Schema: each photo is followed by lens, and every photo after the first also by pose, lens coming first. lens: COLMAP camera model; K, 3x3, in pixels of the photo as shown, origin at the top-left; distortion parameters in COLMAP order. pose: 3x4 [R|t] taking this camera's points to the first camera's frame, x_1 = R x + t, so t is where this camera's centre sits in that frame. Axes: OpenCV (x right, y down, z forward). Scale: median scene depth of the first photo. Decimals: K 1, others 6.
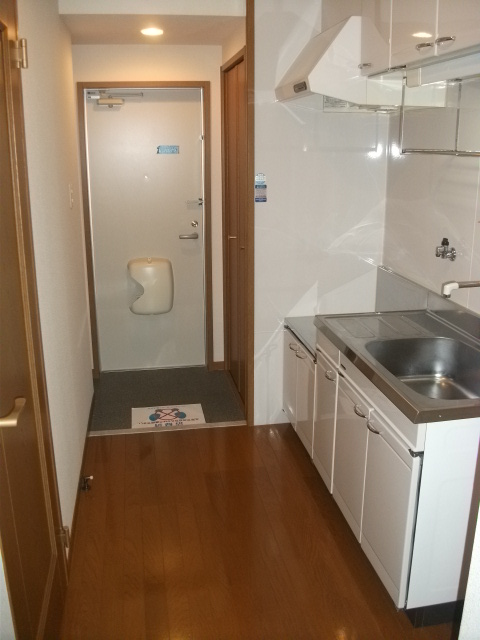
lens RADIAL K [[603.0, 0, 240.0], [0, 603.0, 320.0], [0, 0, 1]] dist [-0.134441, 0.023477]
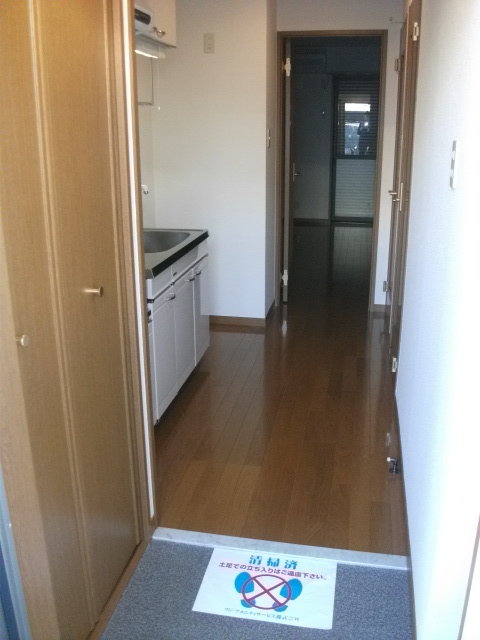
lens RADIAL K [[603.0, 0, 240.0], [0, 603.0, 320.0], [0, 0, 1]] dist [-0.134441, 0.023477]
pose [[-0.934254, -0.103497, 0.341260, -0.287678], [0.105898, 0.833271, 0.542627, -0.375215], [-0.340523, 0.543090, -0.767527, 1.462753]]
